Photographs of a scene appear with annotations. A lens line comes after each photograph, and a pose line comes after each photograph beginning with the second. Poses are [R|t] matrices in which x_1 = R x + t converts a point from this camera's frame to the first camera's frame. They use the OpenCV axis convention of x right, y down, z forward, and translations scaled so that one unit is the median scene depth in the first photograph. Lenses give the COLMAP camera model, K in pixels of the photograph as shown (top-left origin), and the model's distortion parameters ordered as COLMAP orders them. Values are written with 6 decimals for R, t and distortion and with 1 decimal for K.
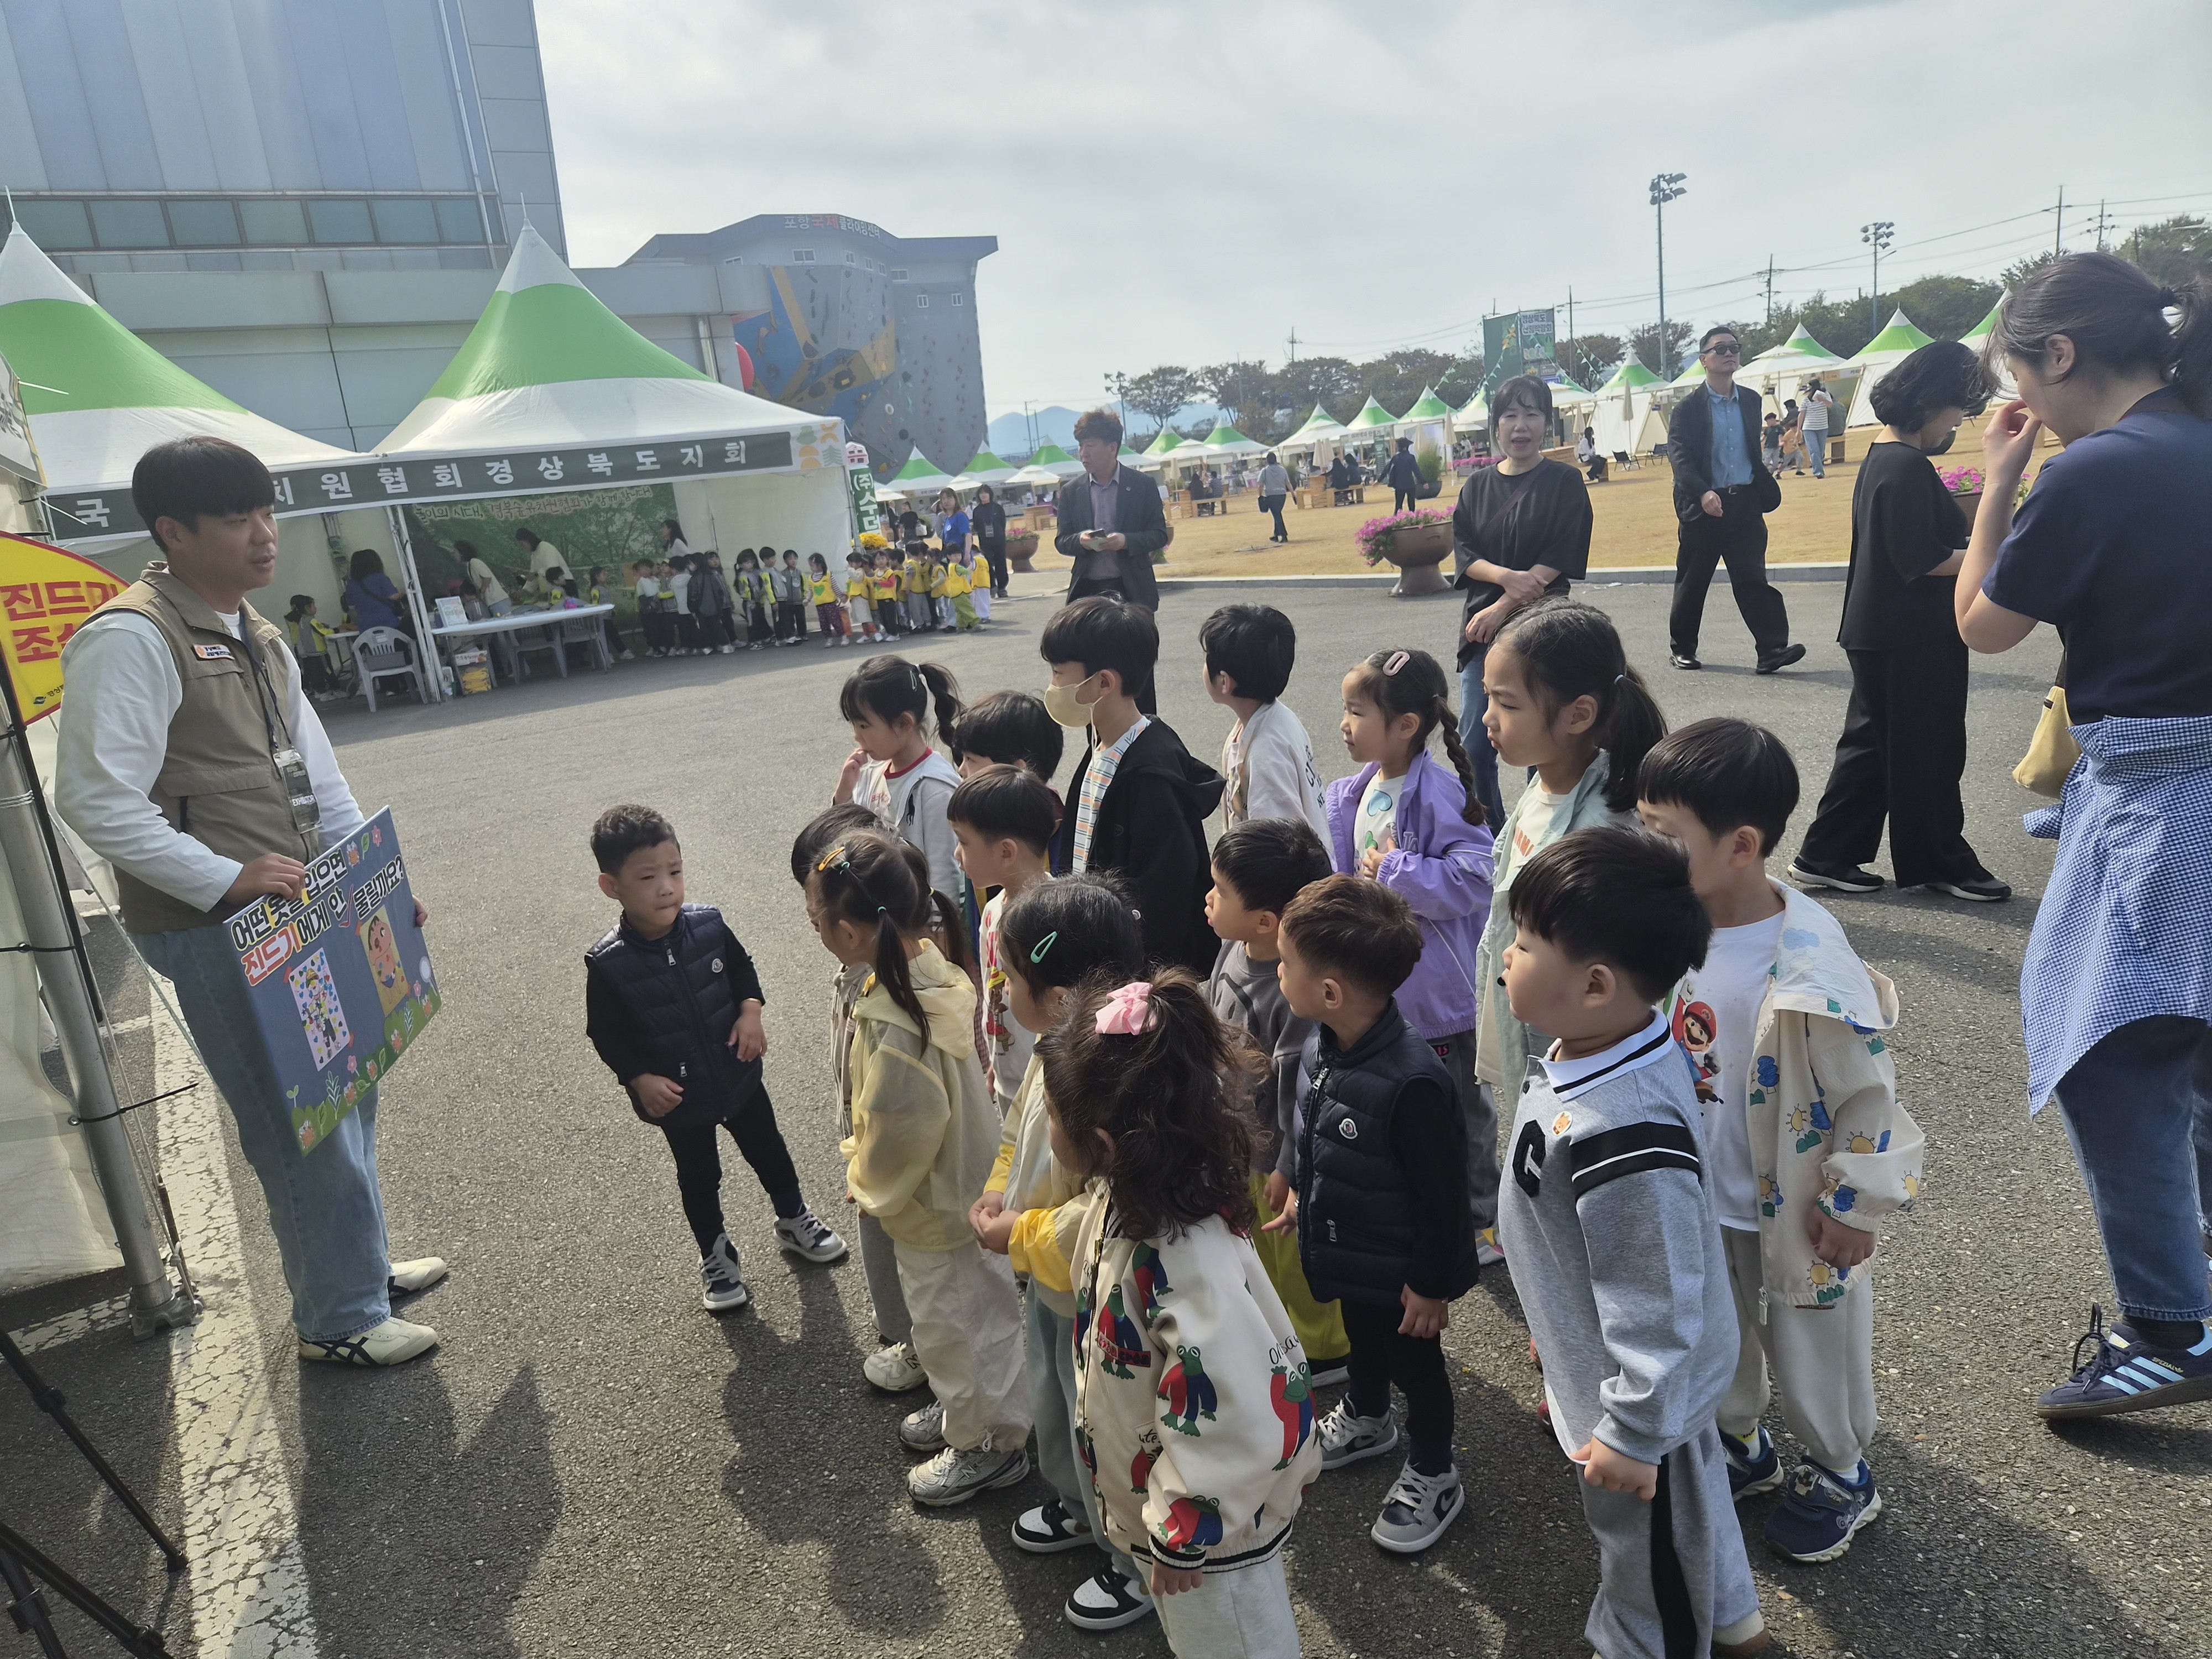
lens RADIAL K [[2647.4, 0, 1106.0], [0, 2647.4, 829.5], [0, 0, 1]] dist [0.004313, -0.011364]
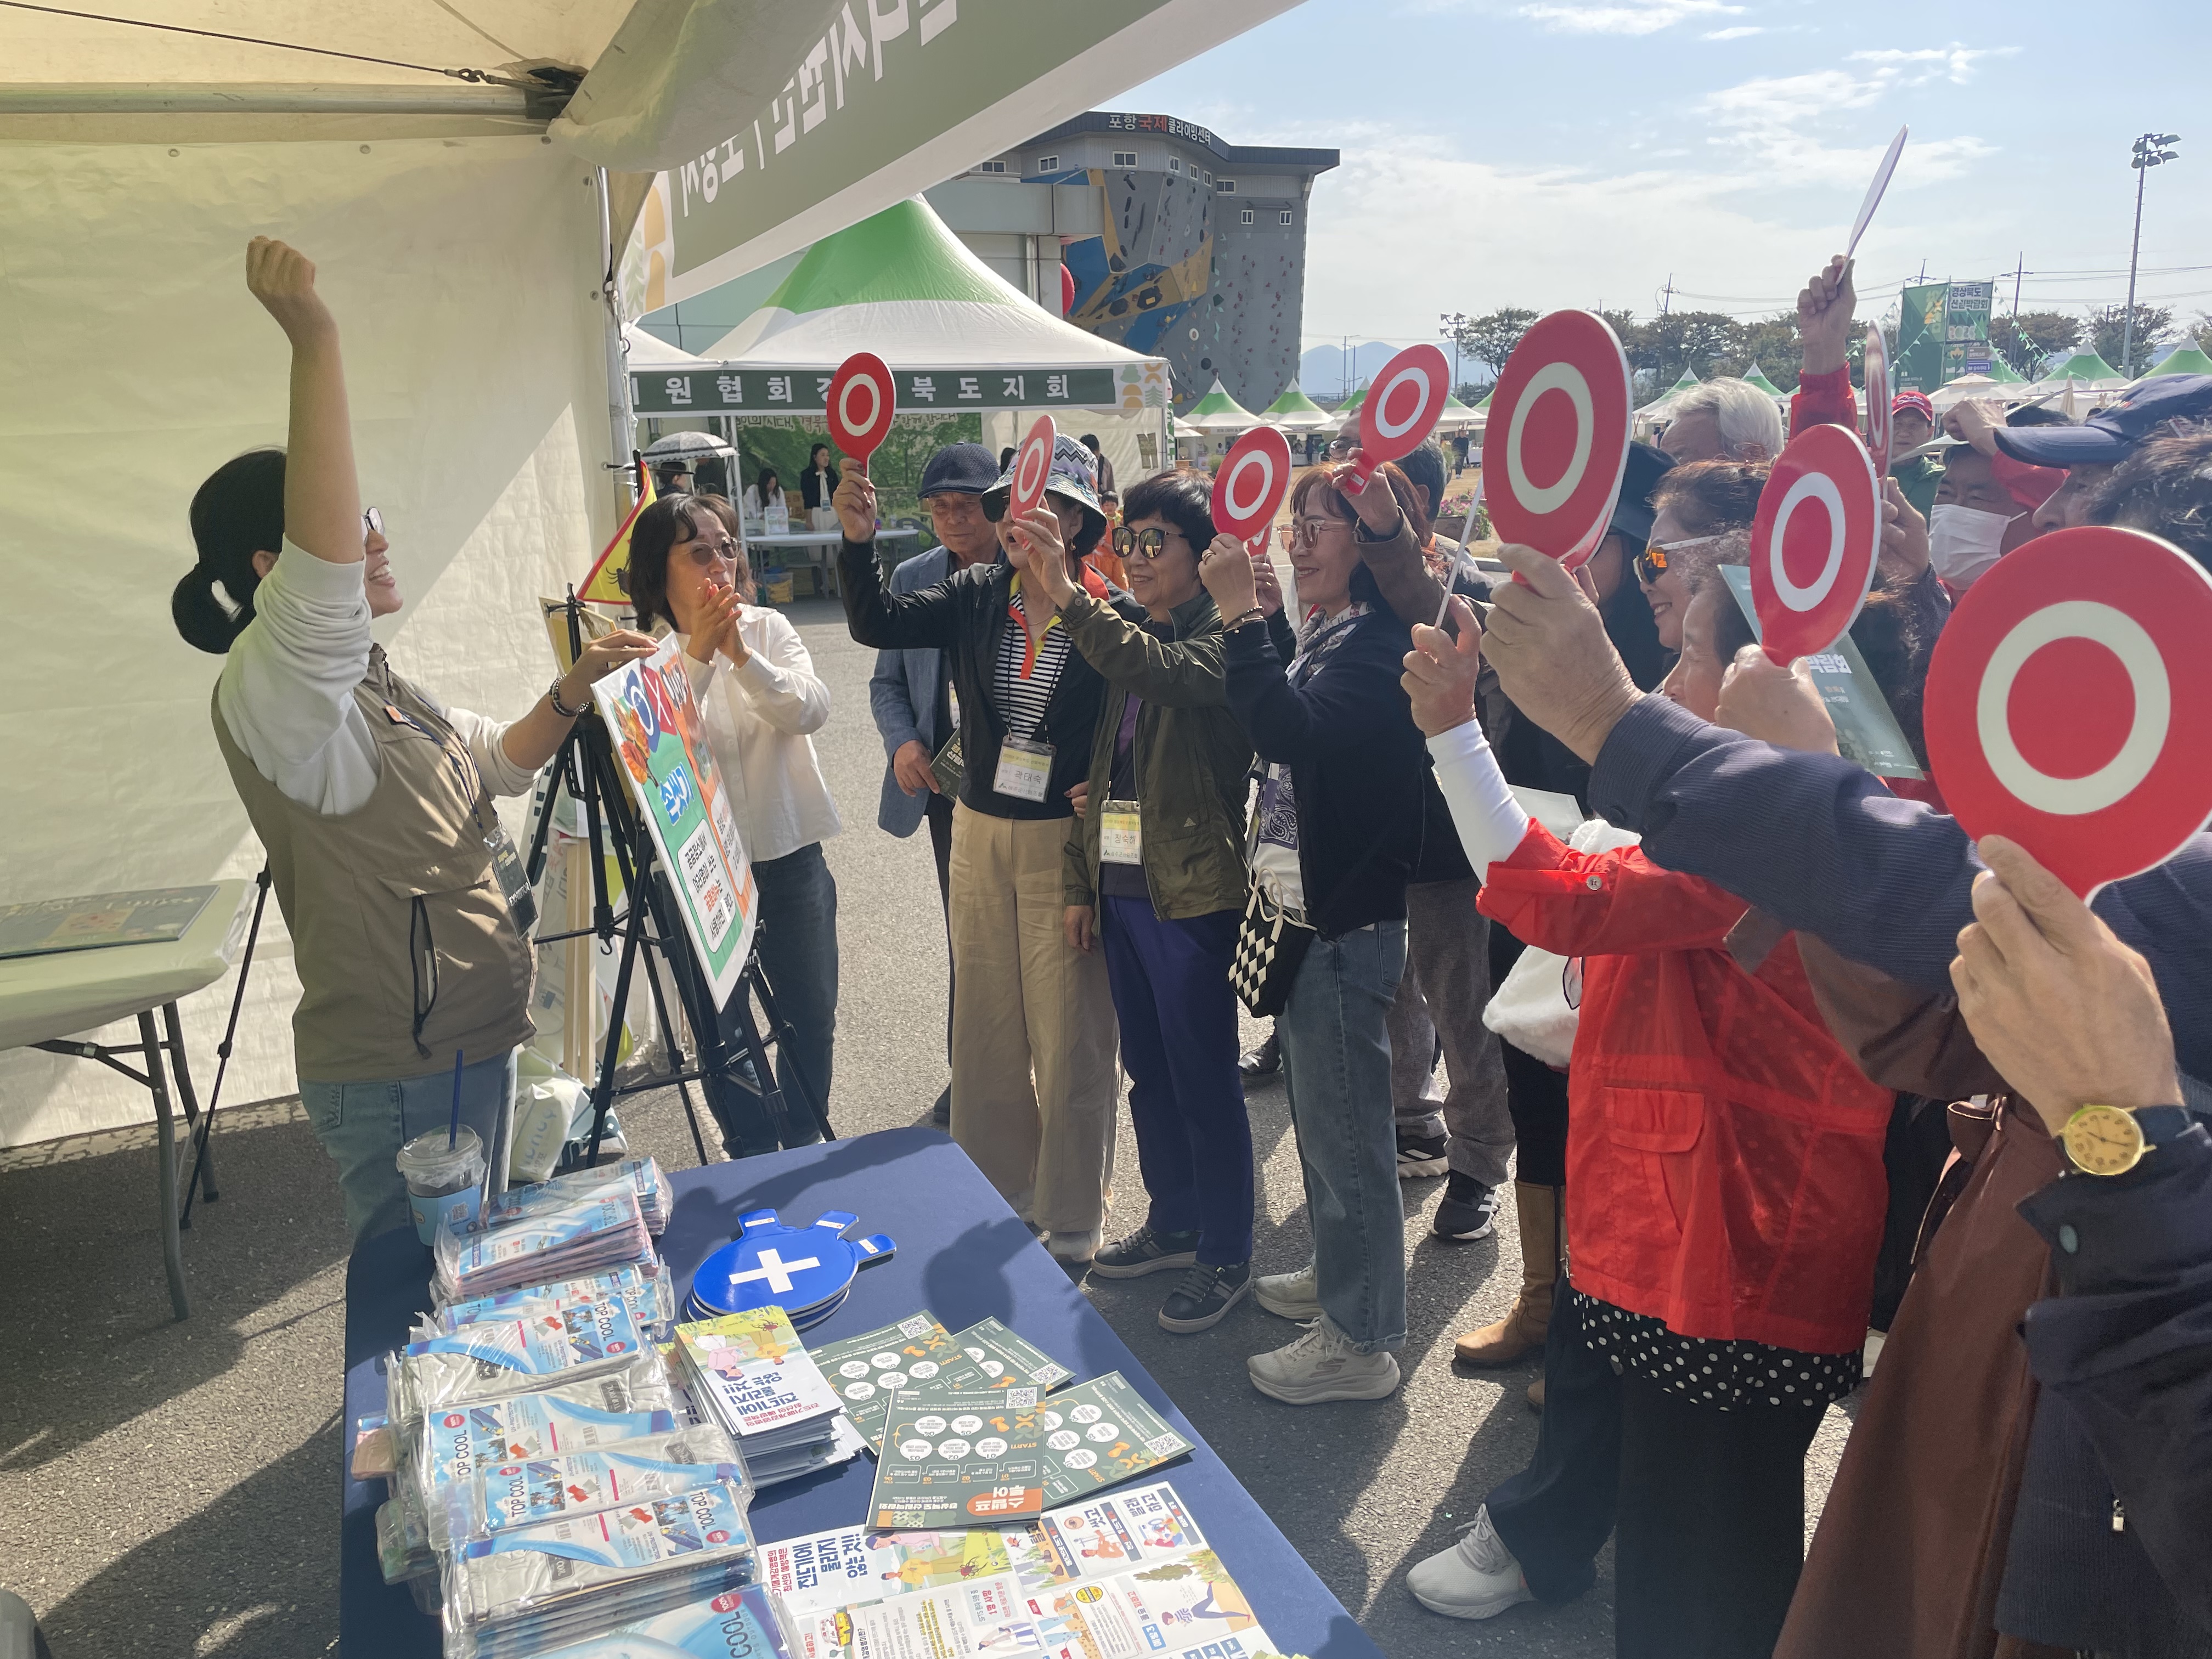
lens RADIAL K [[1920.9, 0, 1106.0], [0, 1920.9, 829.5], [0, 0, 1]] dist [-0.007416, -0.002184]
pose [[0.974402, 0.126629, -0.185758, 0.030349], [-0.119937, 0.991674, 0.046879, -0.019695], [0.190148, -0.023400, 0.981477, 0.351256]]
